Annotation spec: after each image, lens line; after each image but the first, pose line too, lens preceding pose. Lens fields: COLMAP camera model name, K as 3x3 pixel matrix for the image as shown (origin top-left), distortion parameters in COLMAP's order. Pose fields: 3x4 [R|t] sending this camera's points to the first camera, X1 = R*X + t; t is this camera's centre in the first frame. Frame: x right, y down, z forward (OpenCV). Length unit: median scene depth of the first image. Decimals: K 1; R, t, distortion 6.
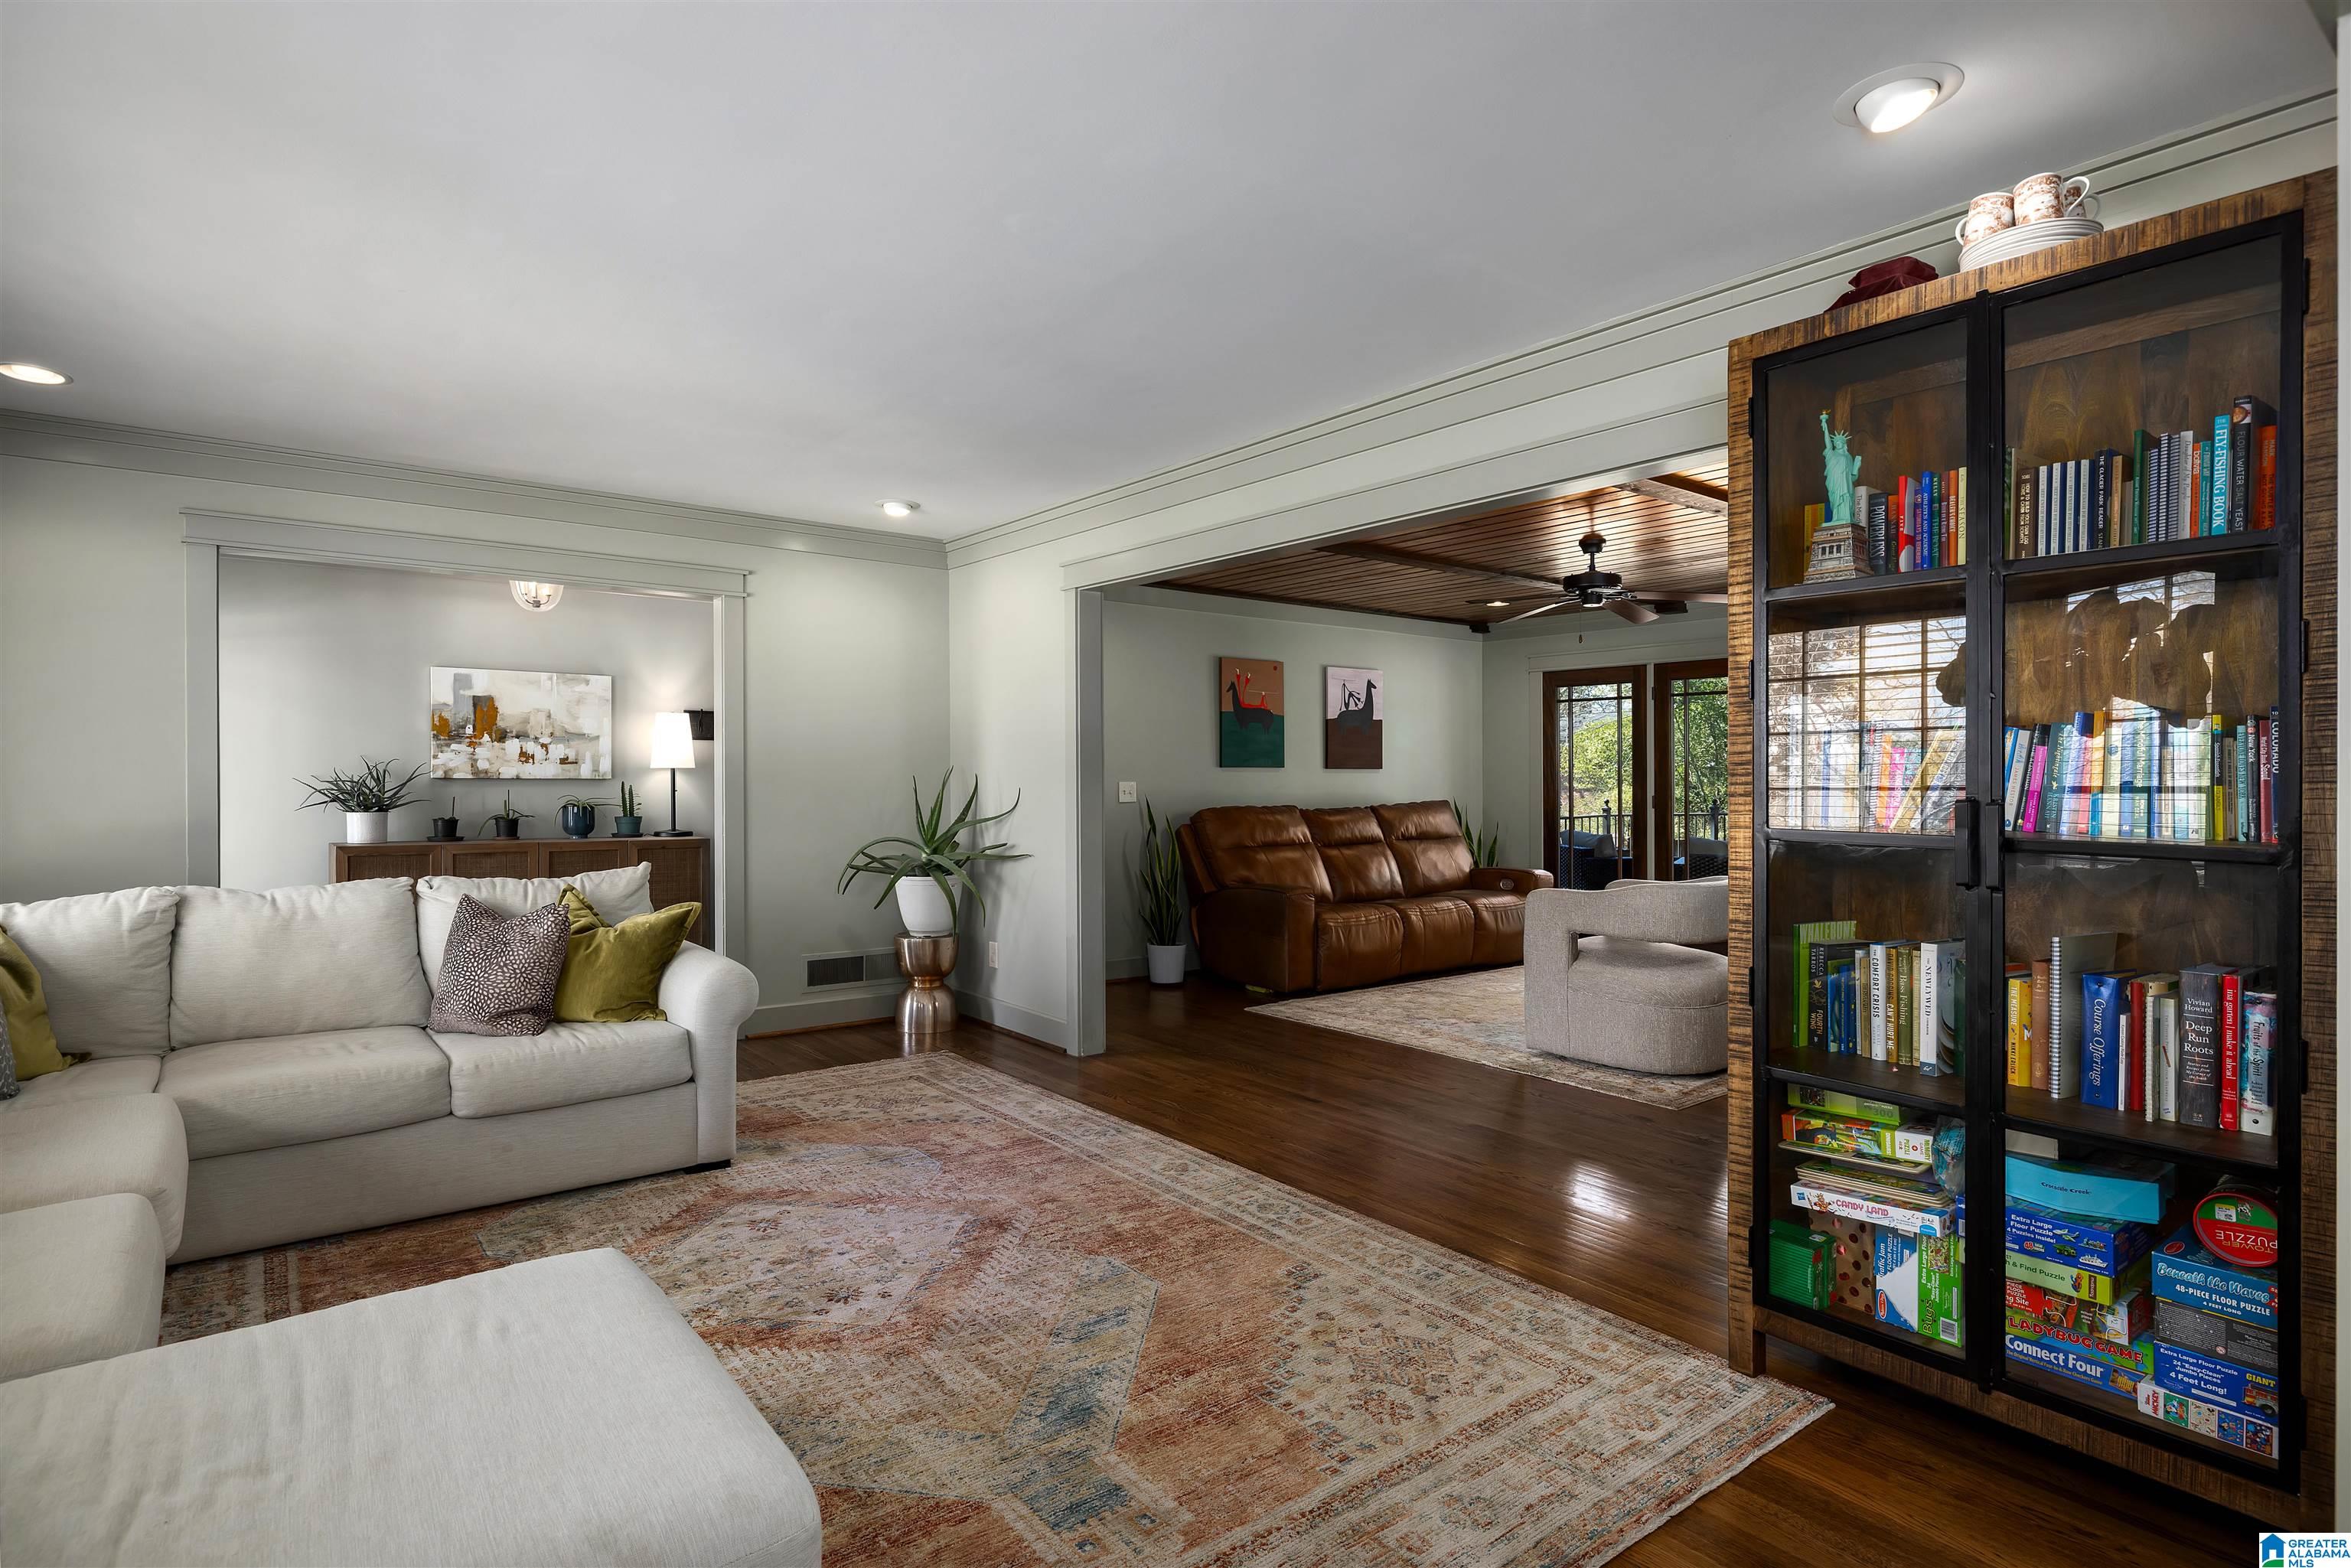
lens RADIAL K [[1210.8, 0, 1164.0], [0, 1210.8, 786.0], [0, 0, 1]] dist [-0.002669, 0.000309]
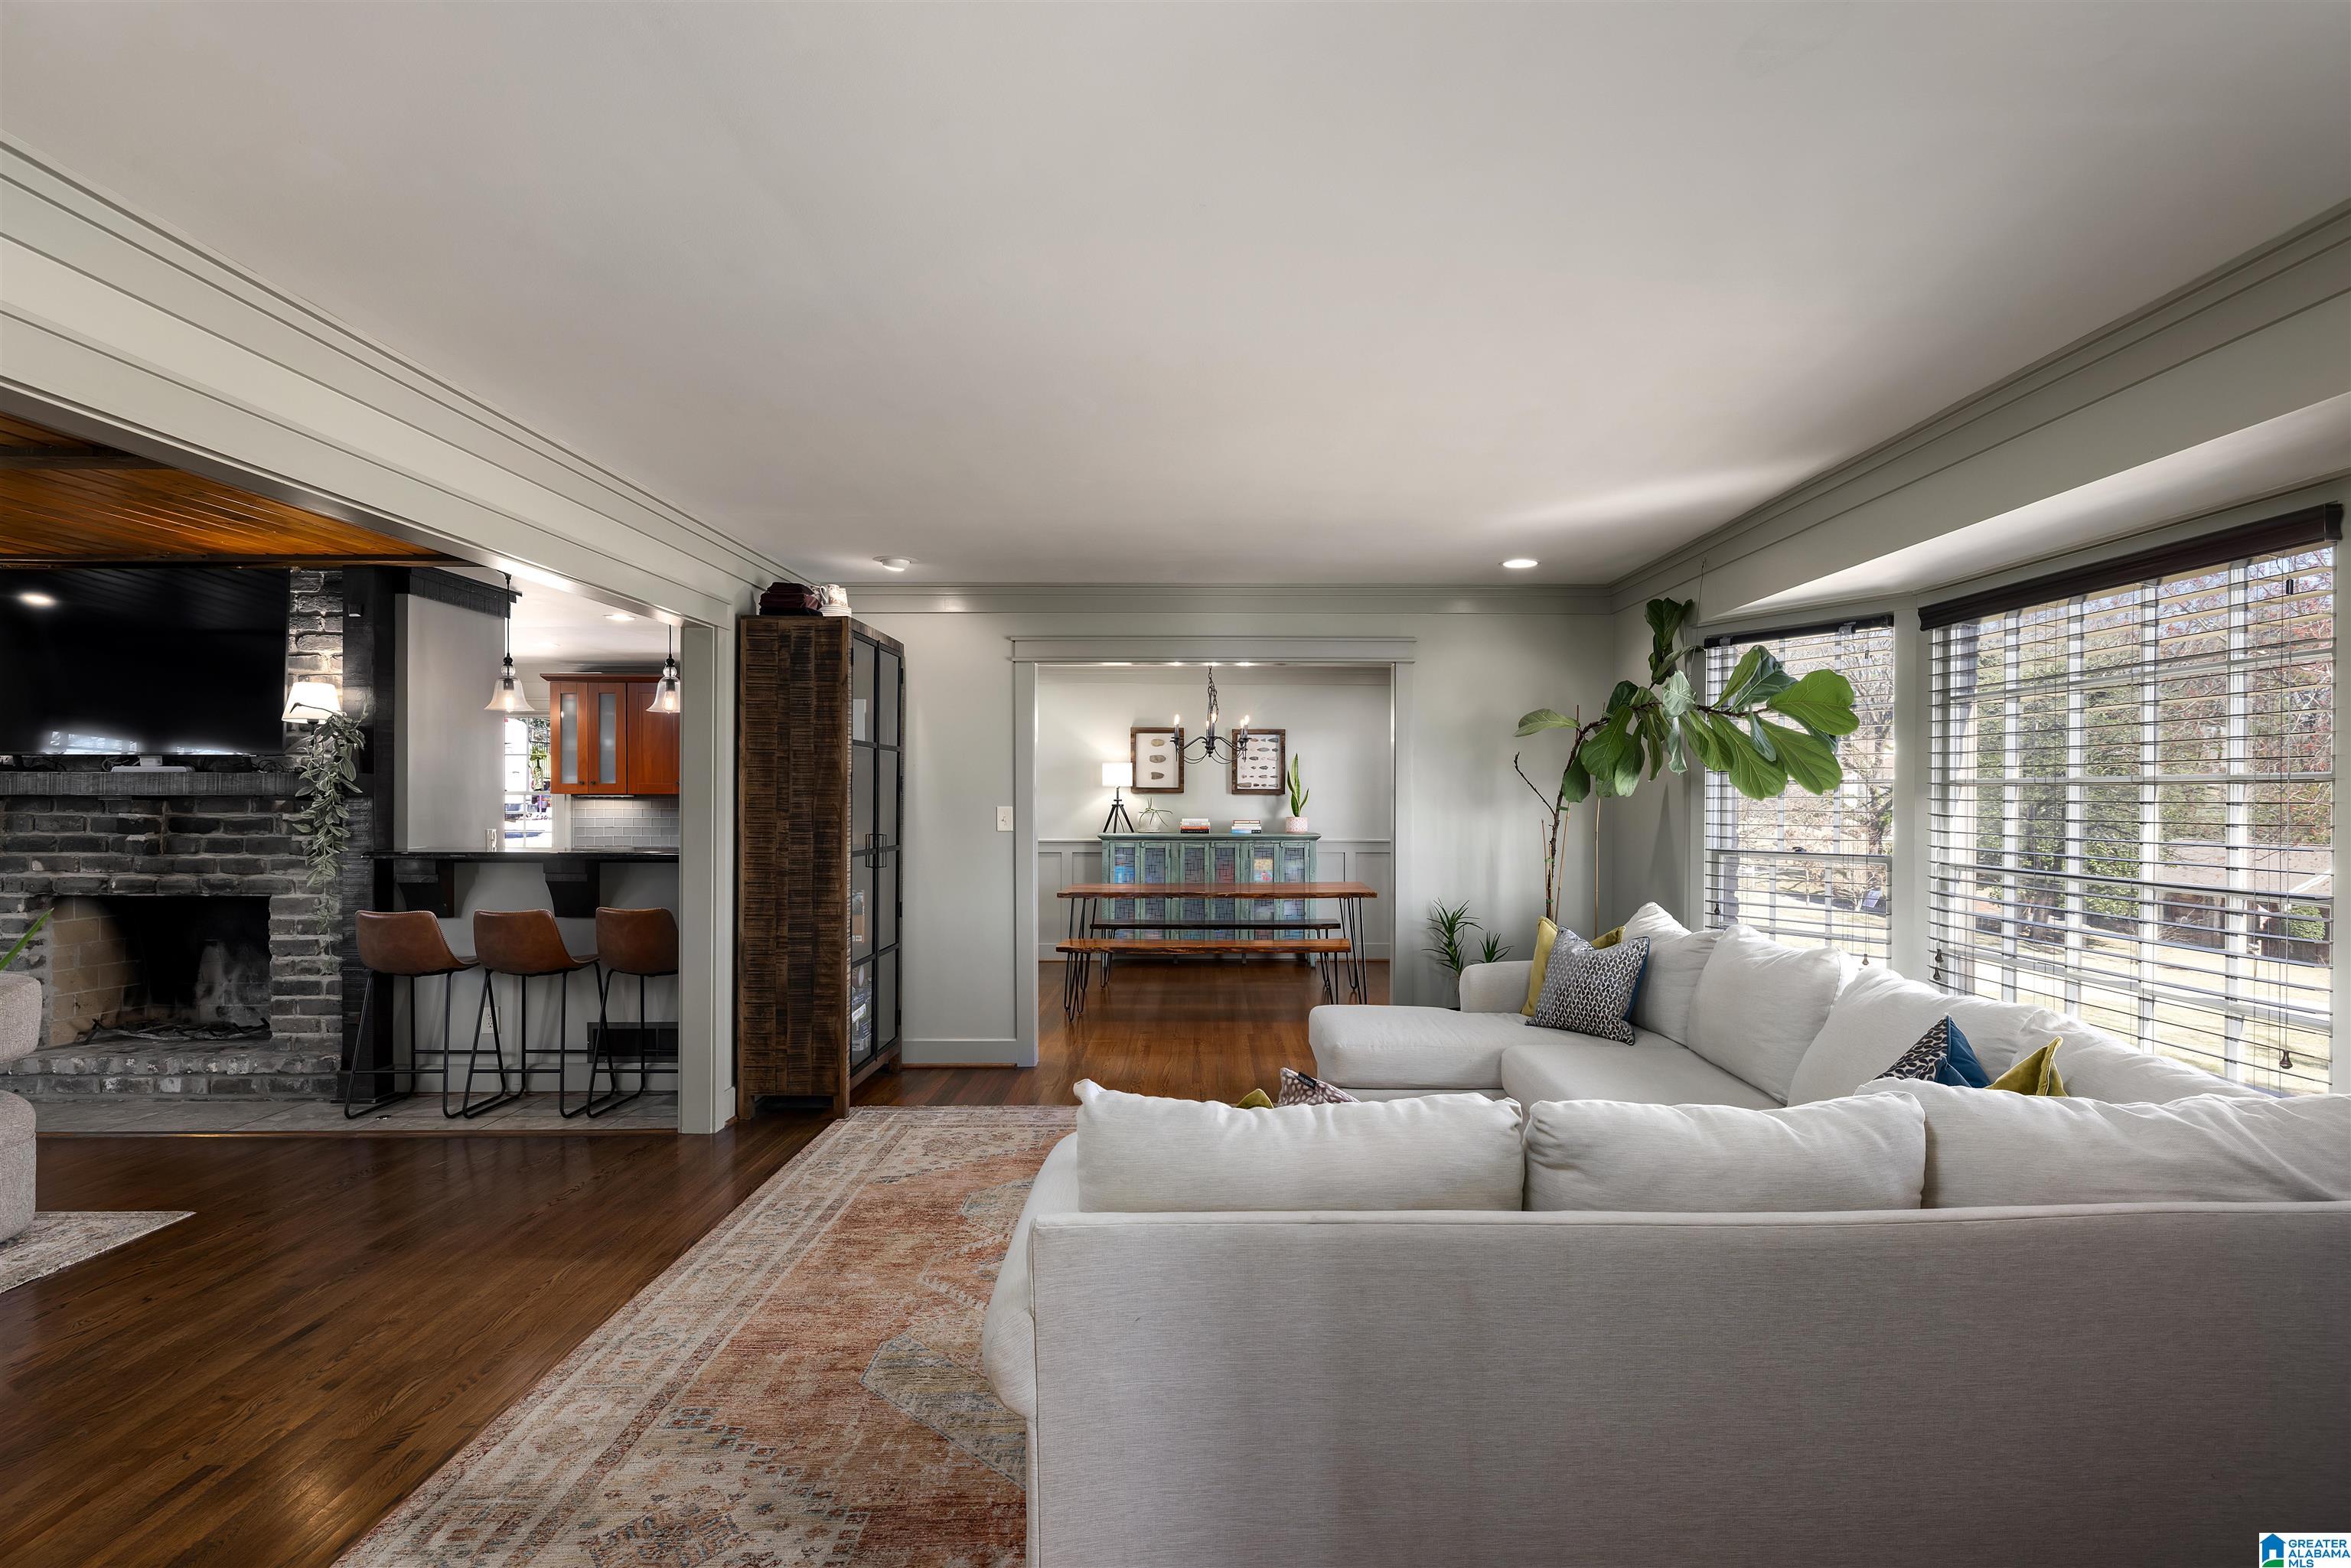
lens RADIAL K [[1210.8, 0, 1183.6], [0, 1210.8, 783.1], [0, 0, 1]] dist [-0.002669, 0.000309]
pose [[-0.782562, -0.003393, 0.622563, -0.921890], [-0.002012, 0.999994, 0.002921, -0.065252], [-0.622569, 0.001033, -0.782564, 1.661914]]
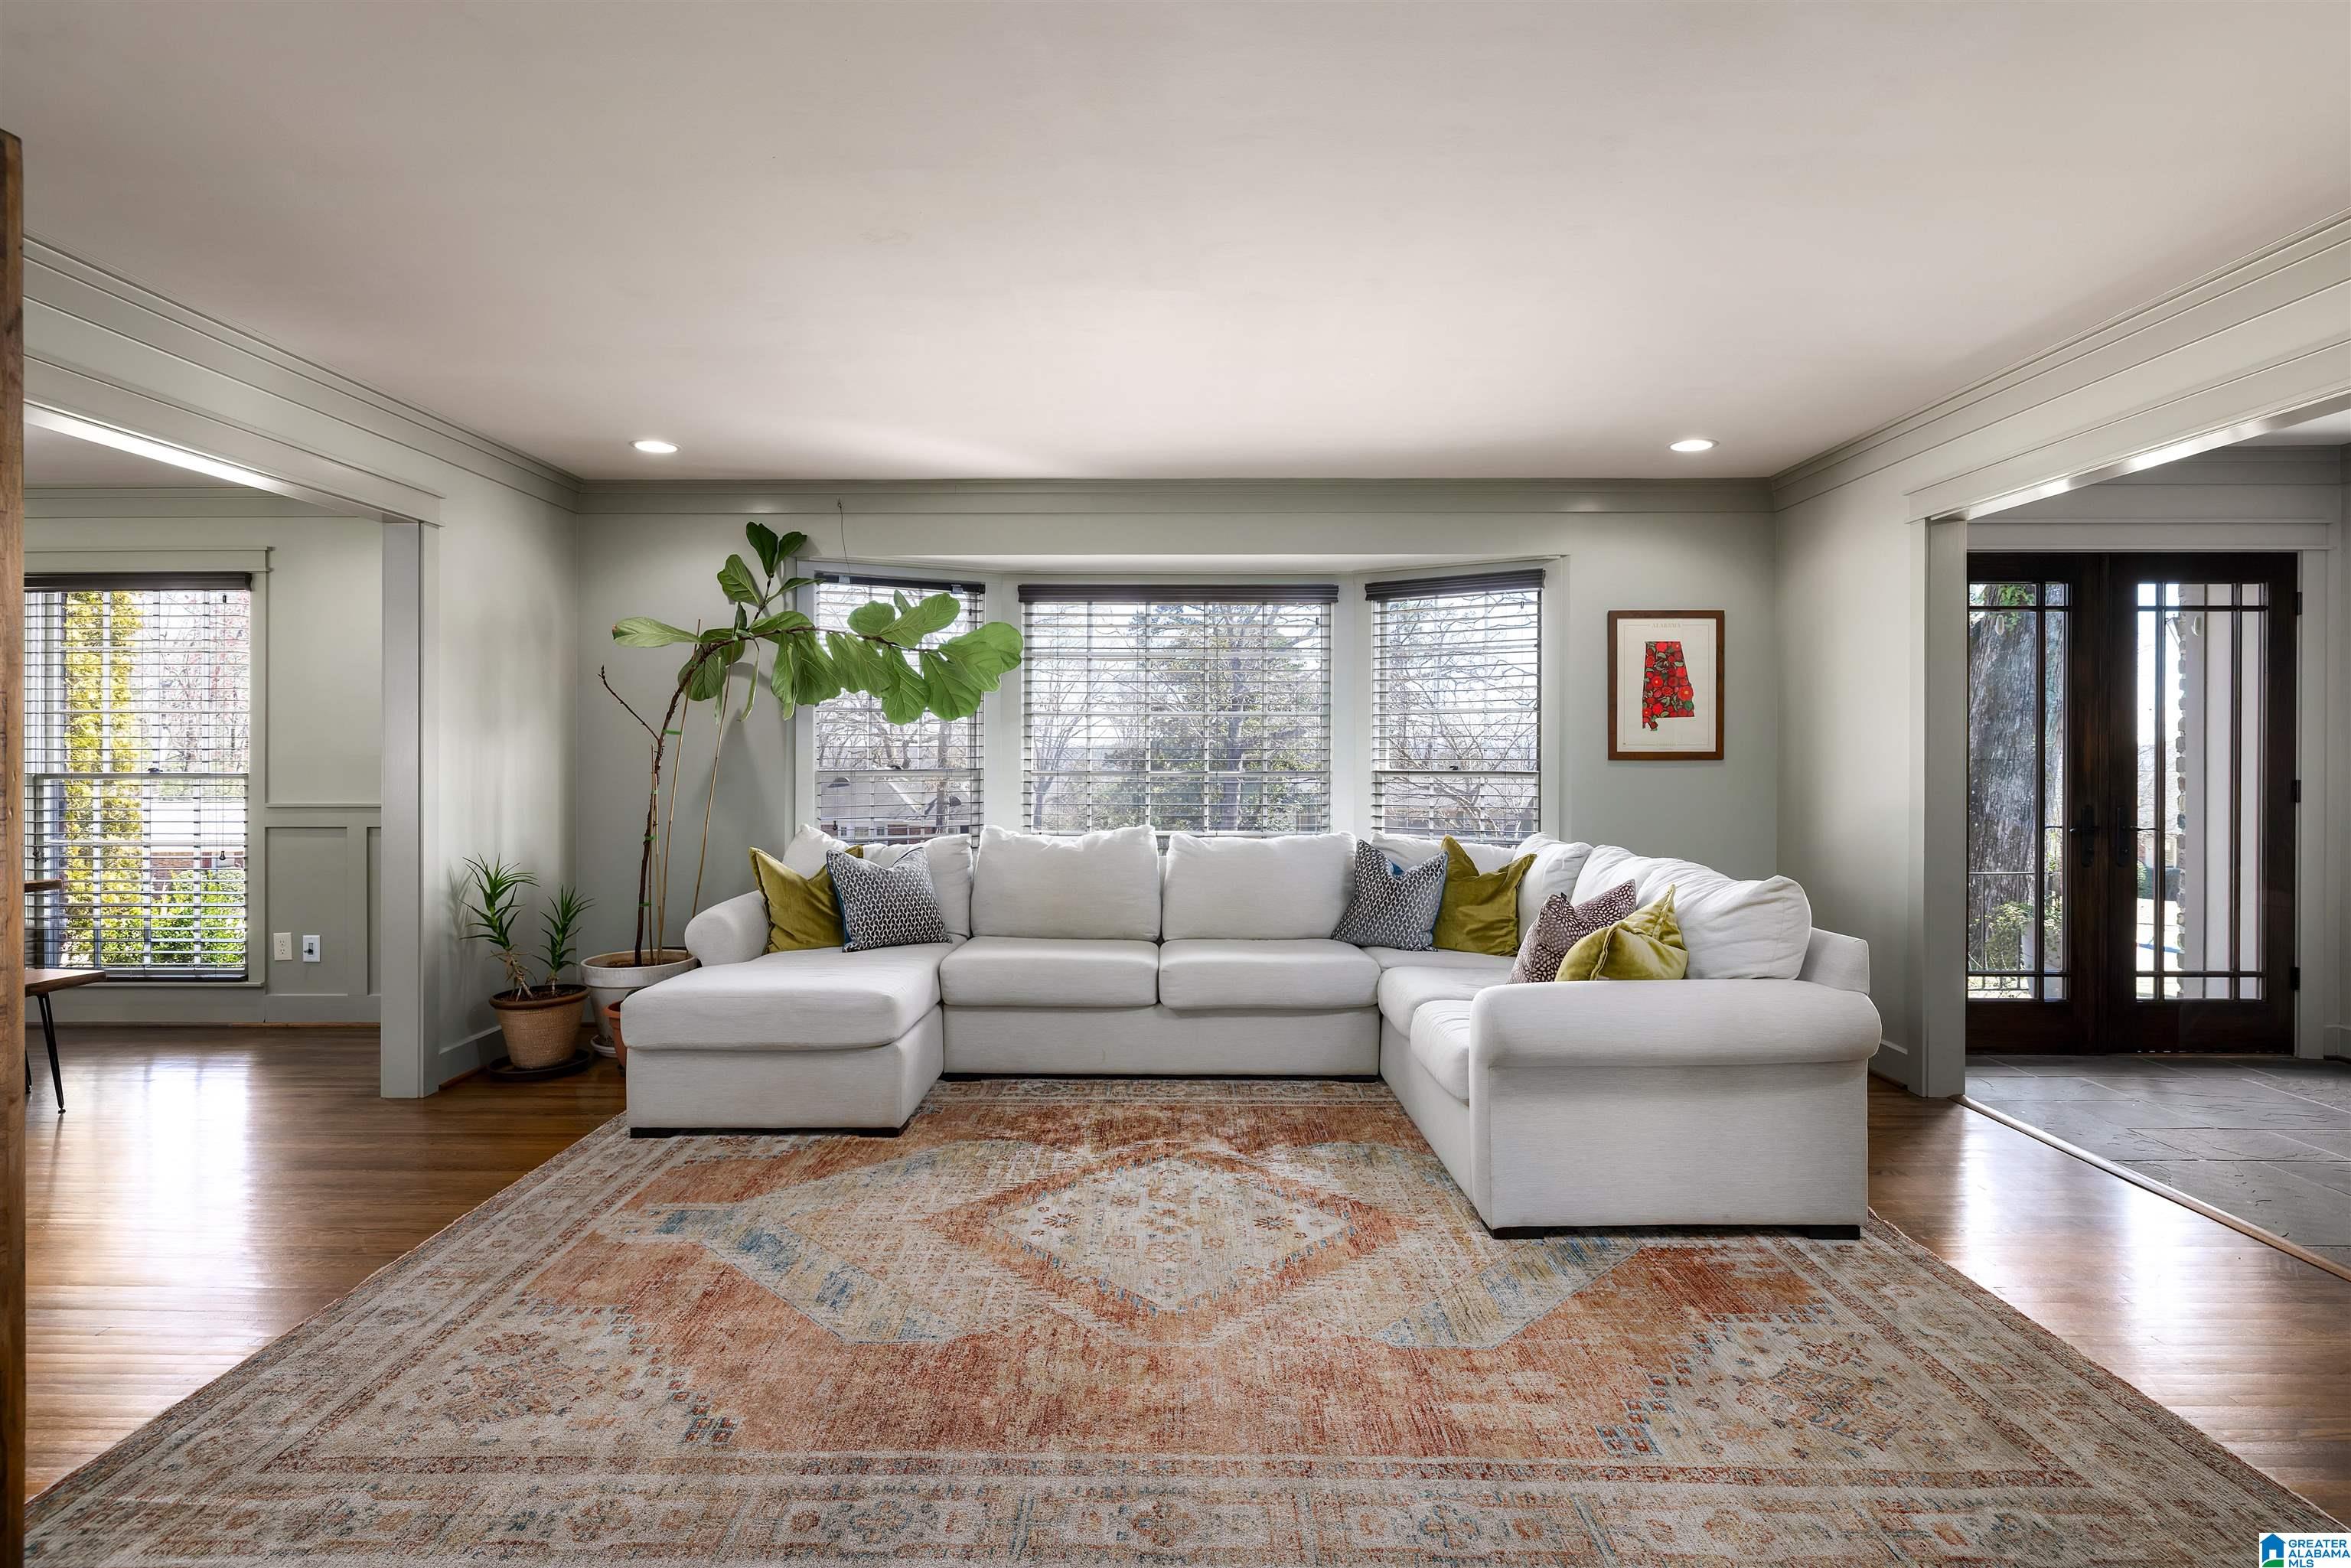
lens RADIAL K [[1210.8, 0, 1175.5], [0, 1210.8, 778.5], [0, 0, 1]] dist [-0.002669, 0.000309]
pose [[-0.625582, 0.009481, -0.780100, 0.438747], [-0.008334, 0.999788, 0.018834, -0.006466], [0.780114, 0.018284, -0.625371, 1.452597]]
